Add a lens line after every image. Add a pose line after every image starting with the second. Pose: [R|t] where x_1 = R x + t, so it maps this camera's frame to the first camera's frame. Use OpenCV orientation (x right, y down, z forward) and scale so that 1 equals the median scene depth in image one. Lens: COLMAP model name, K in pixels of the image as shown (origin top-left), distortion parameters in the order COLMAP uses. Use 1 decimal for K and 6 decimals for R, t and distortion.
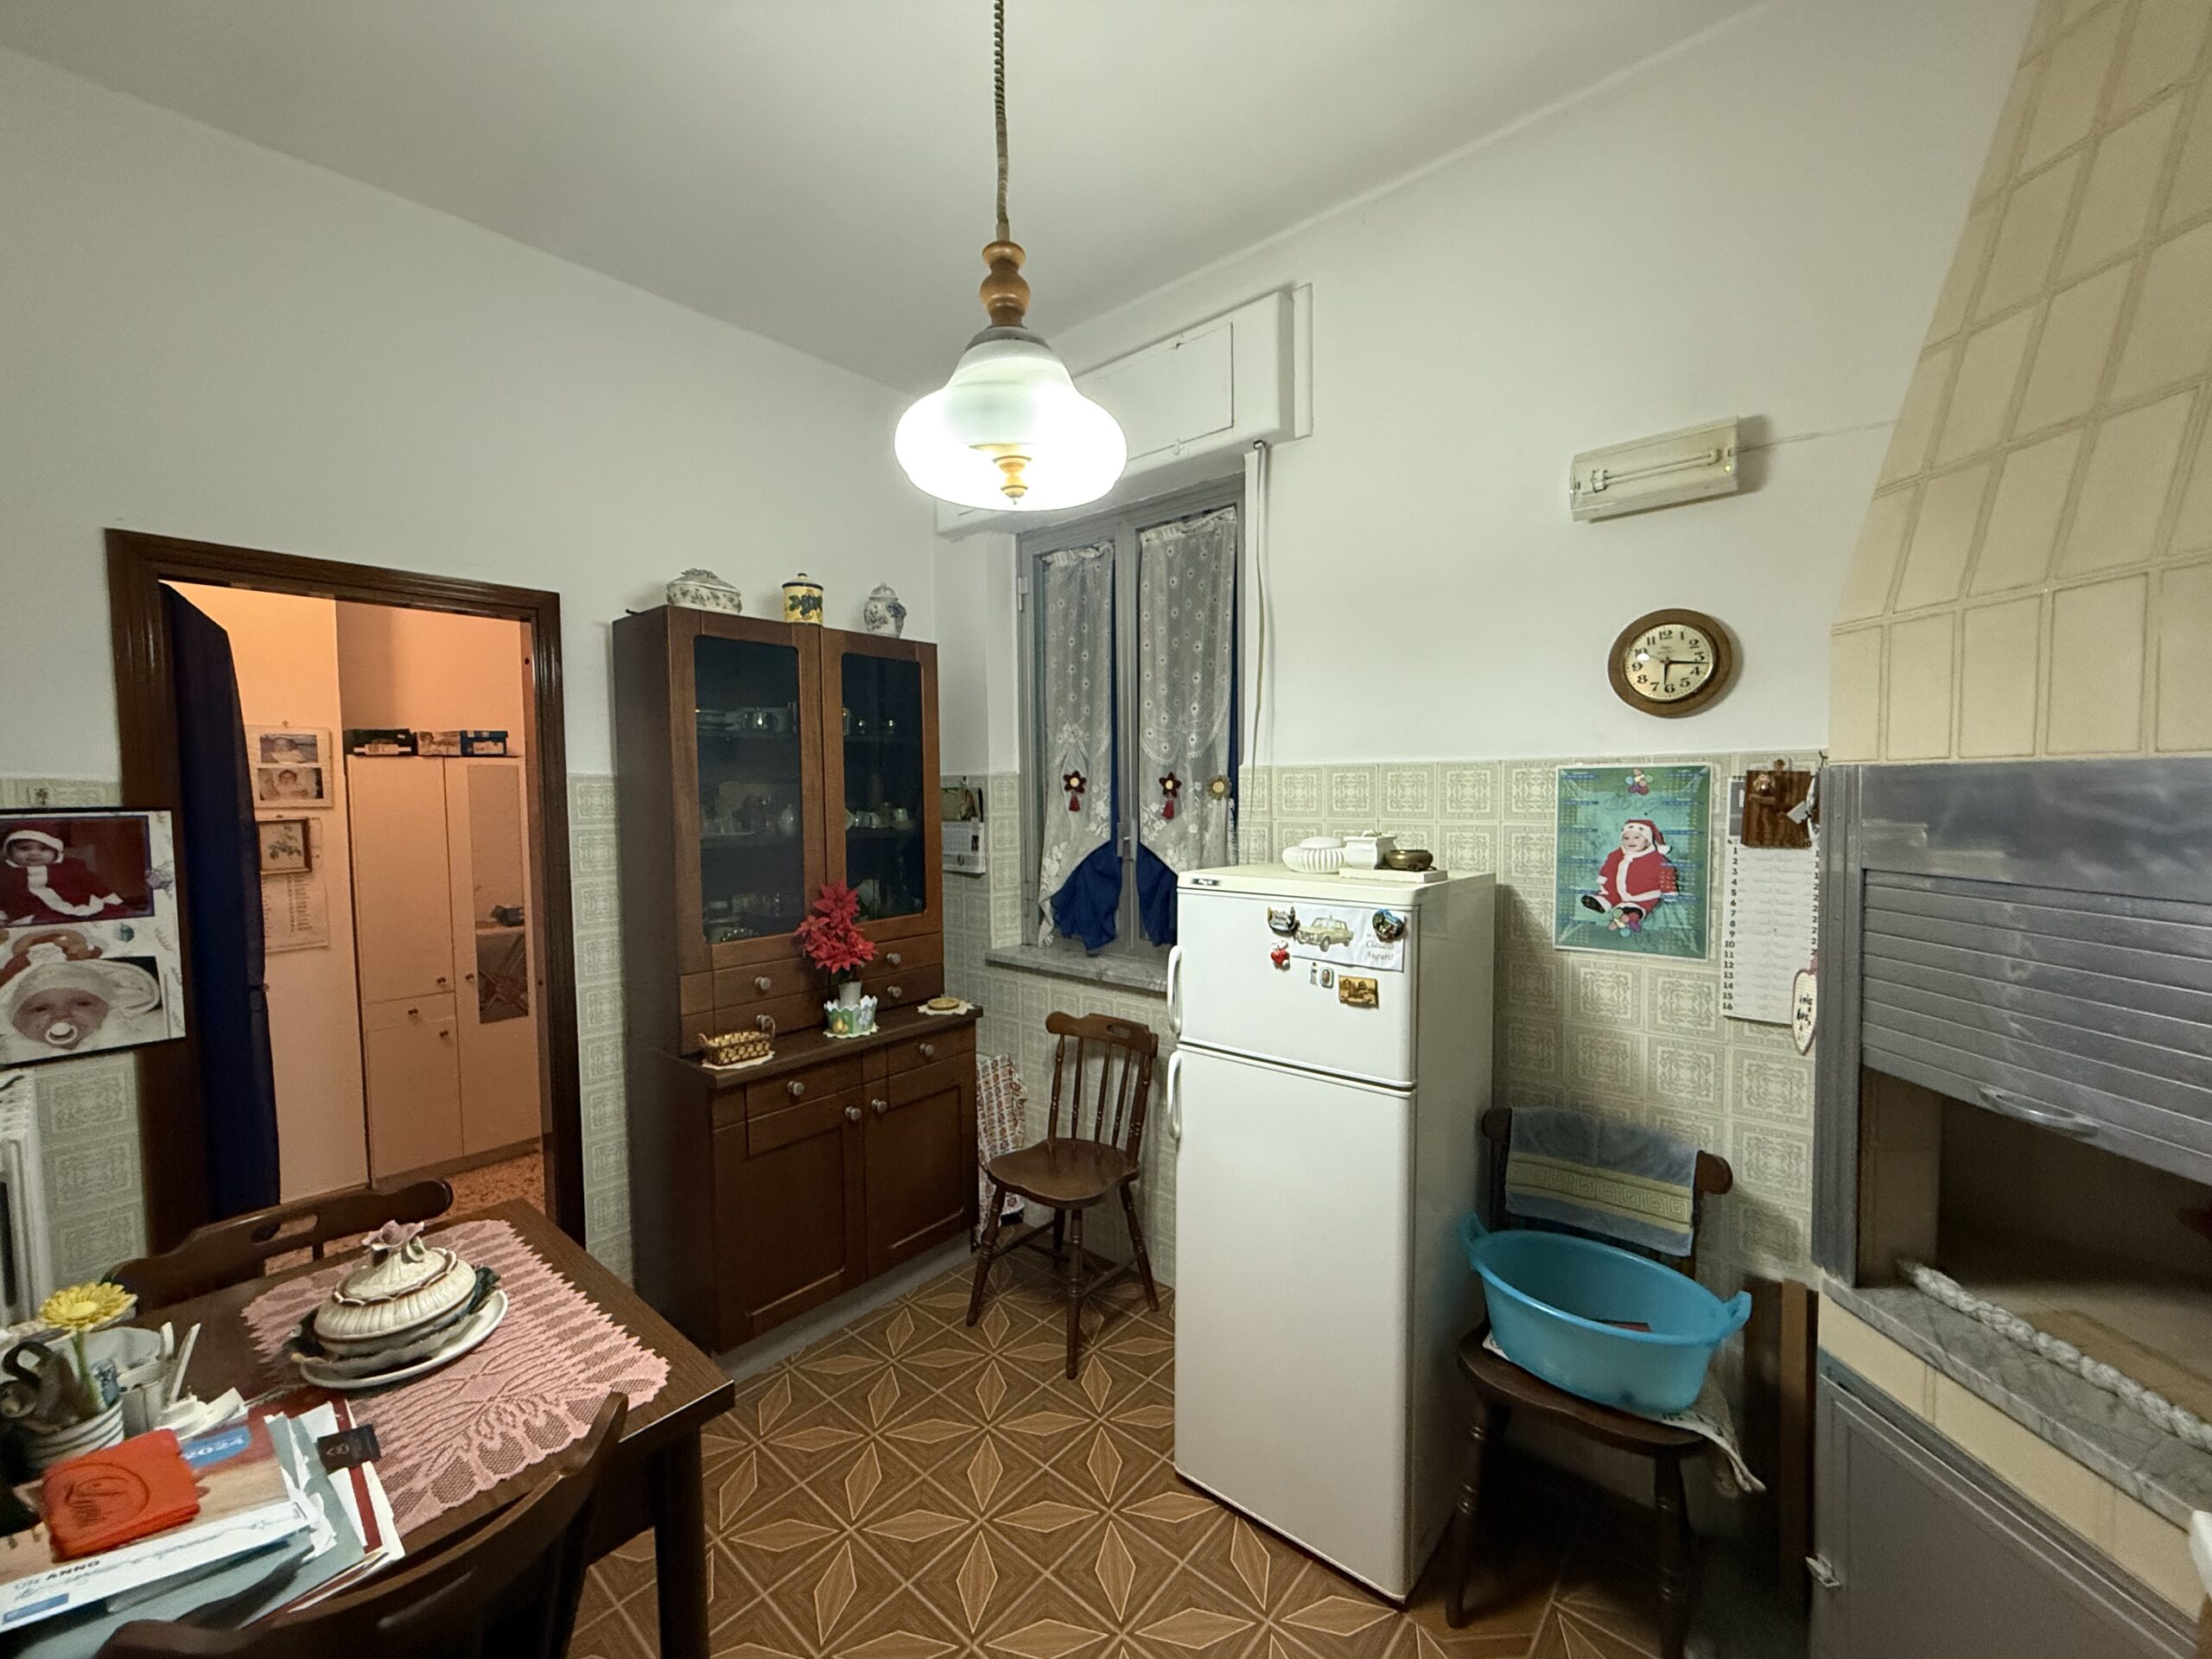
lens RADIAL K [[882.7, 0, 1101.8], [0, 882.7, 827.9], [0, 0, 1]] dist [-0.000426, 0.000293]
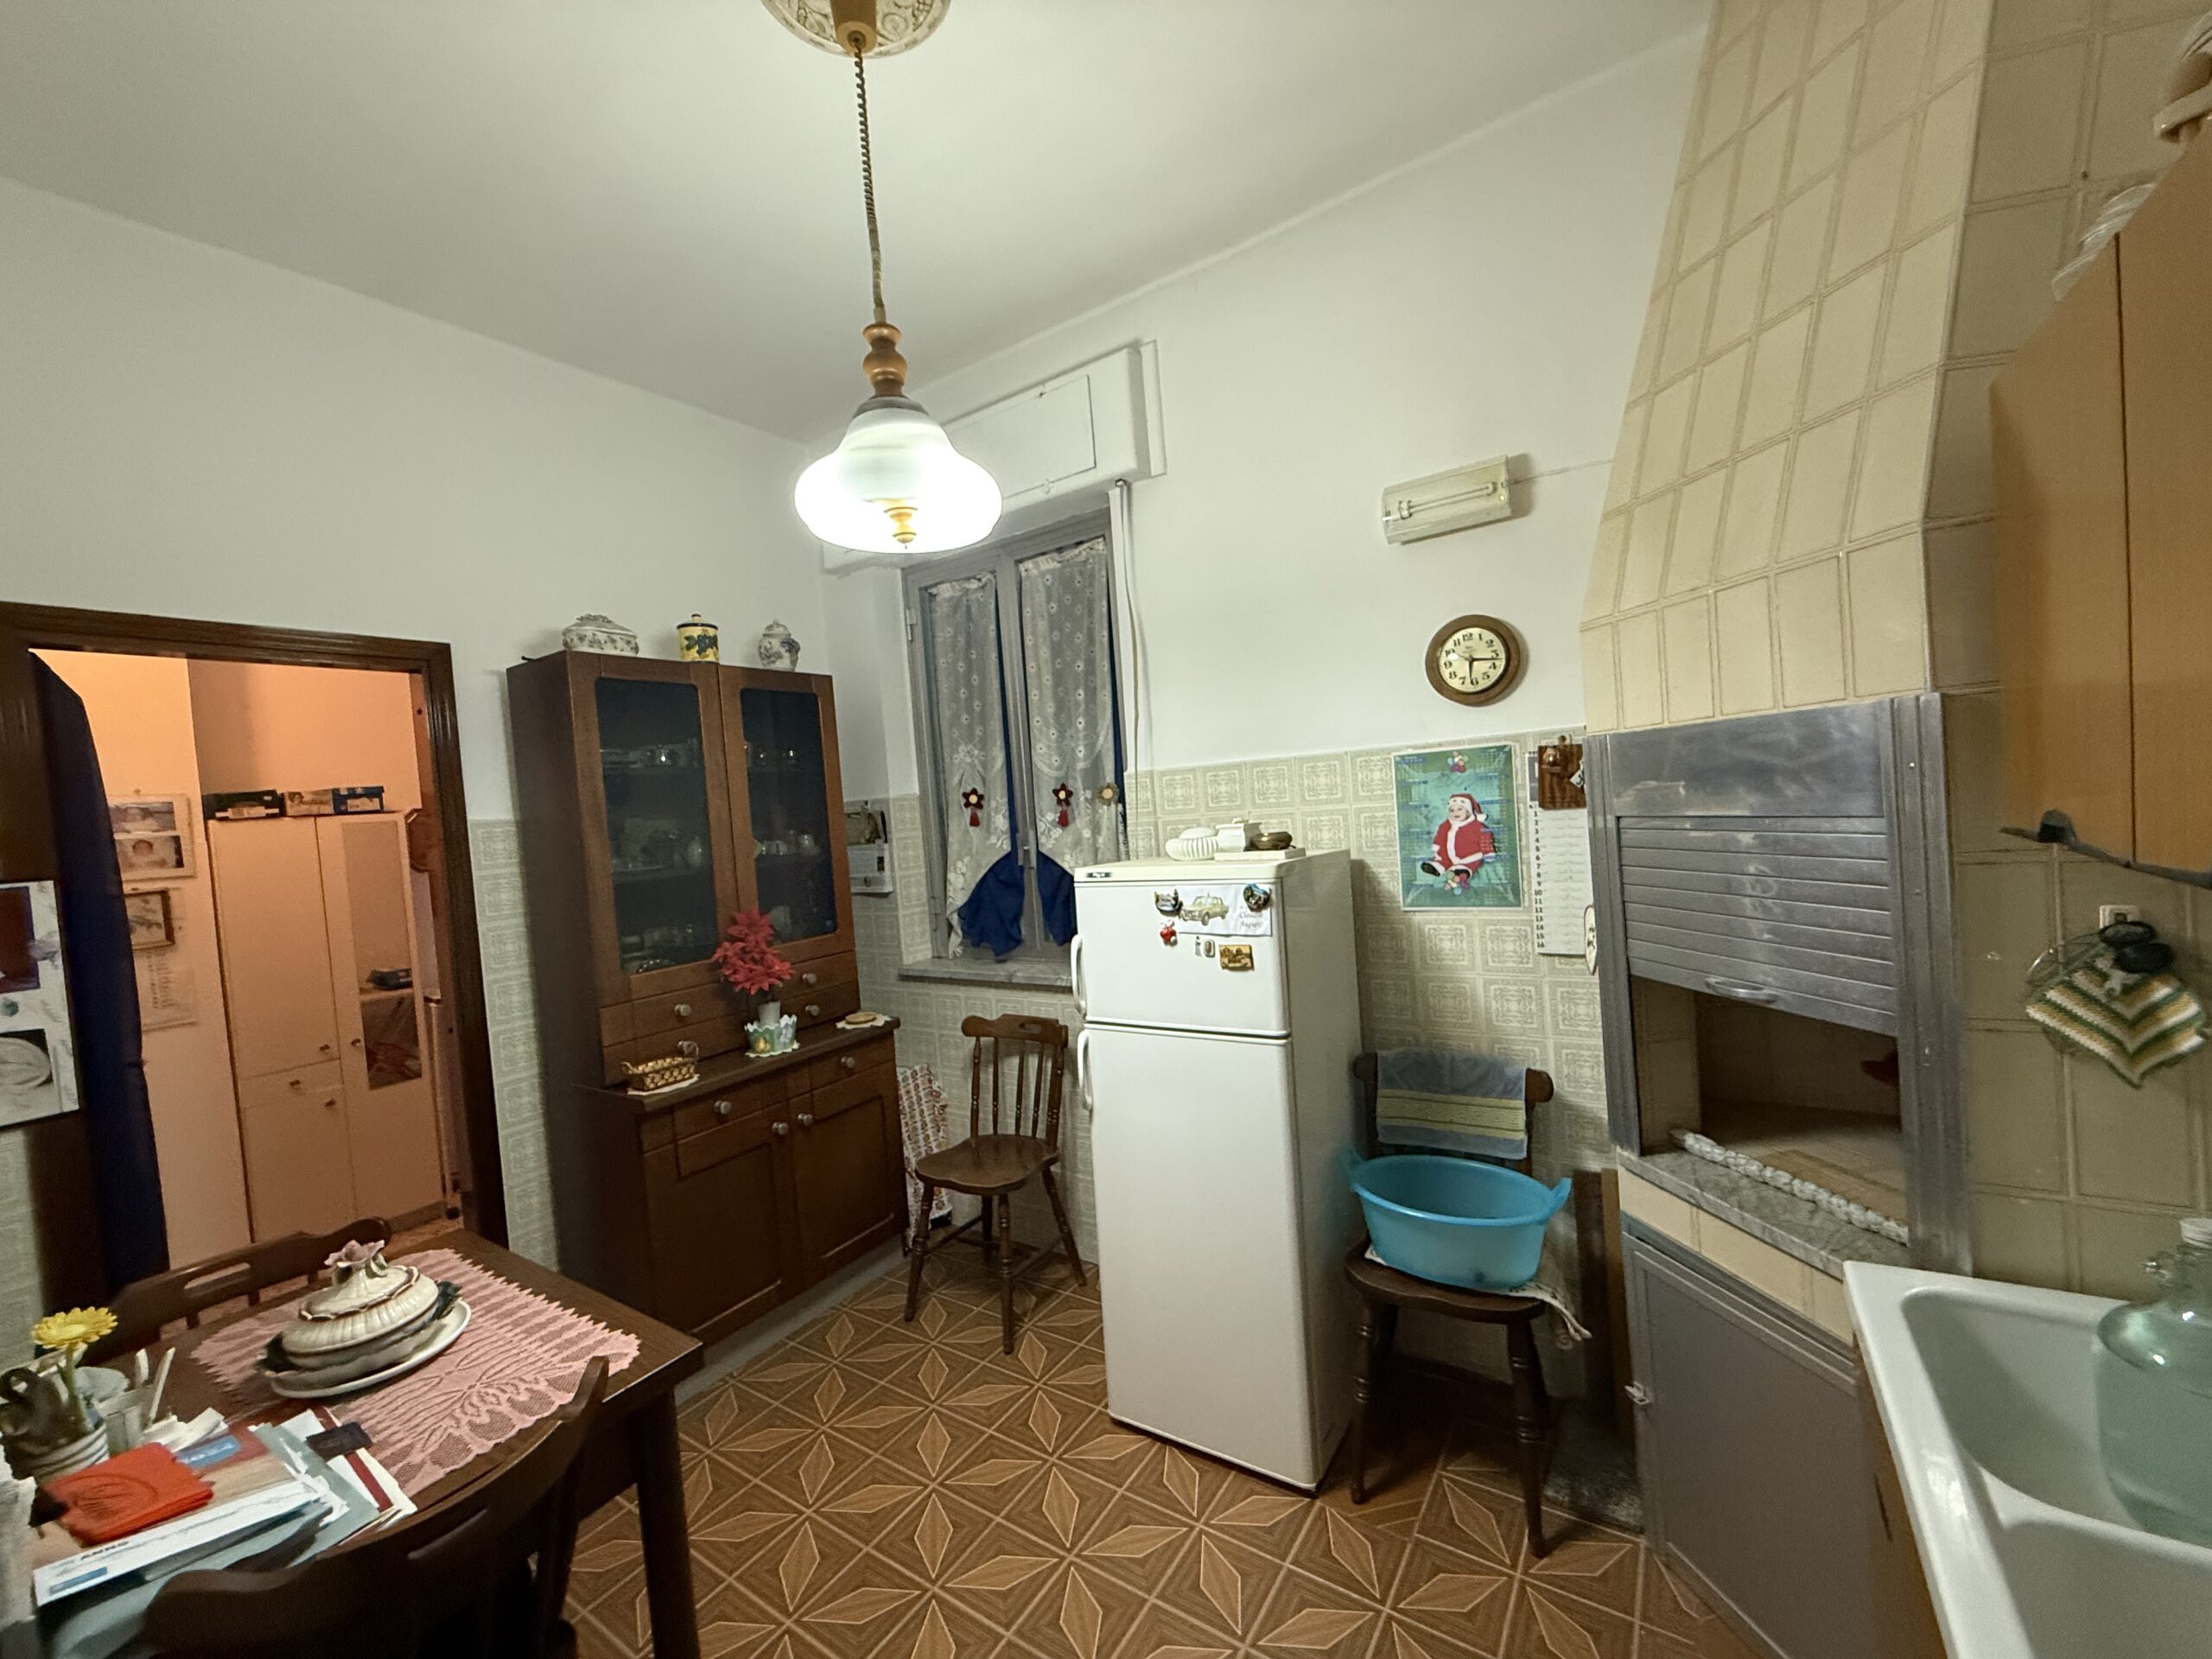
lens RADIAL K [[882.7, 0, 1101.8], [0, 882.7, 827.9], [0, 0, 1]] dist [-0.000426, 0.000293]
pose [[0.991136, -0.068313, 0.113940, -0.001624], [0.071136, 0.997248, -0.020892, 0.026969], [-0.112199, 0.028812, 0.993268, -0.115896]]
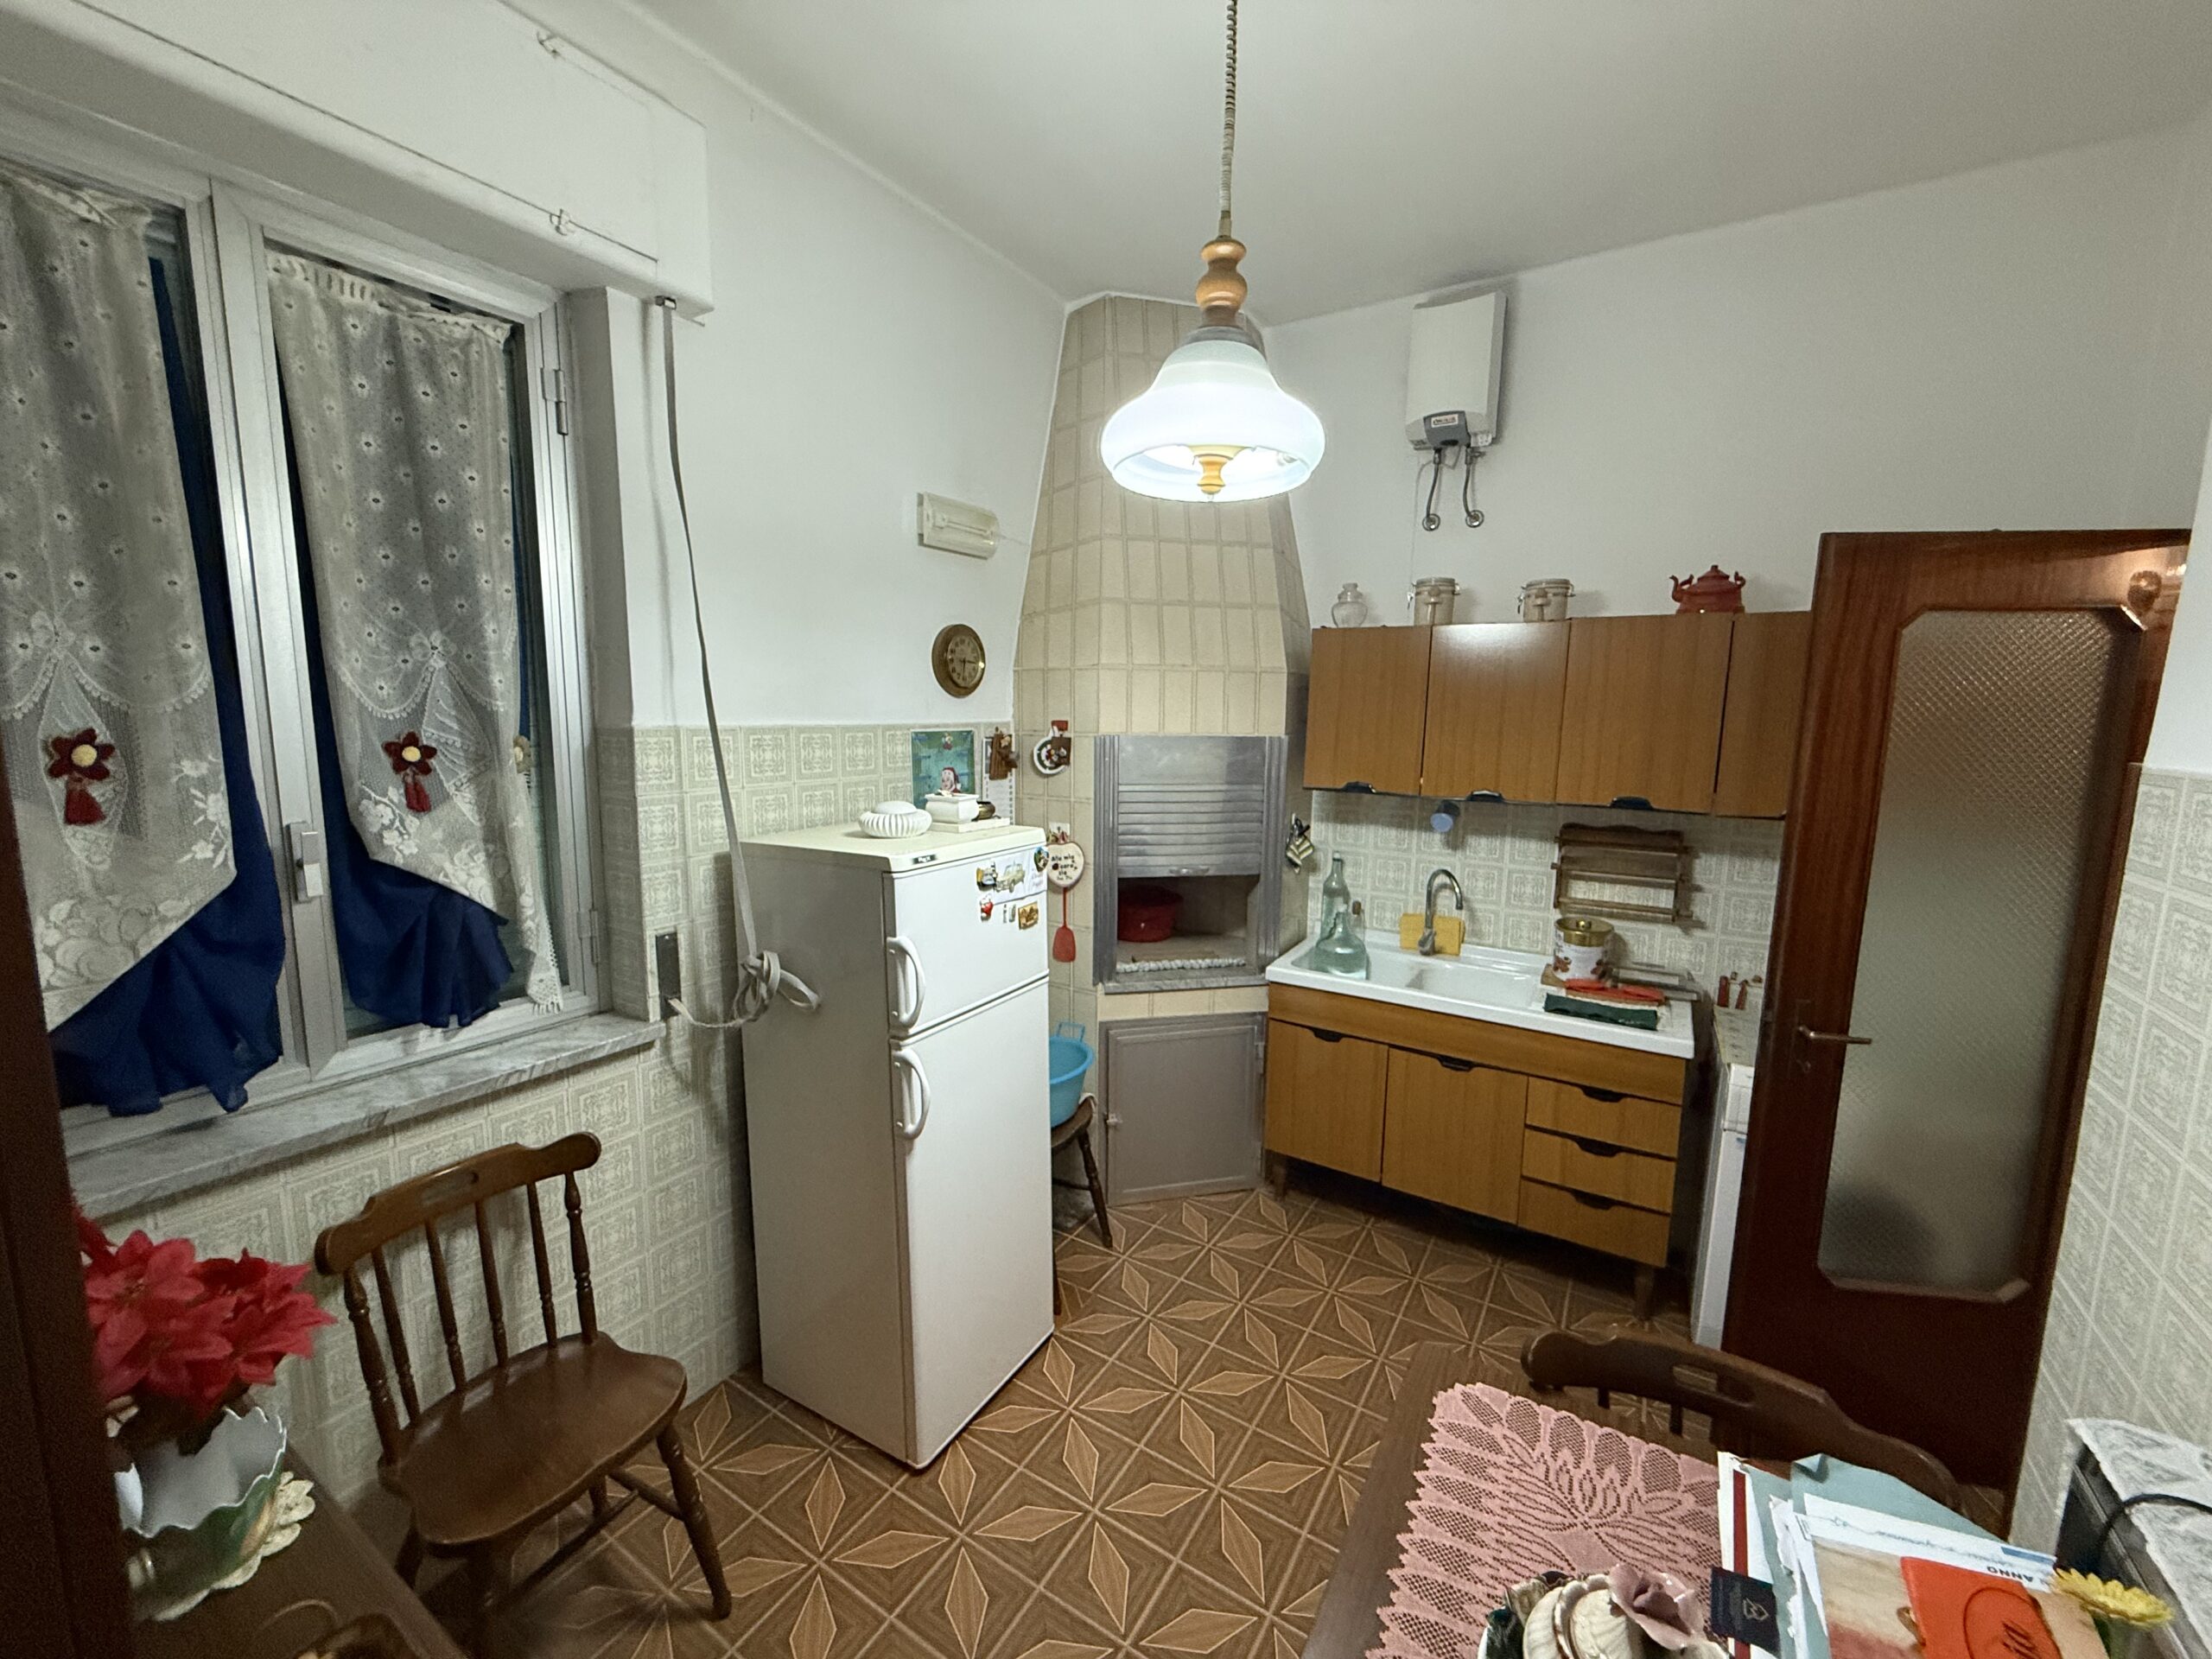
lens RADIAL K [[882.7, 0, 1101.8], [0, 882.7, 827.9], [0, 0, 1]] dist [-0.000426, 0.000293]
pose [[-0.150493, -0.123883, 0.980818, -0.884262], [0.035554, 0.990798, 0.130599, -0.094075], [-0.987972, 0.054526, -0.144704, 0.997156]]
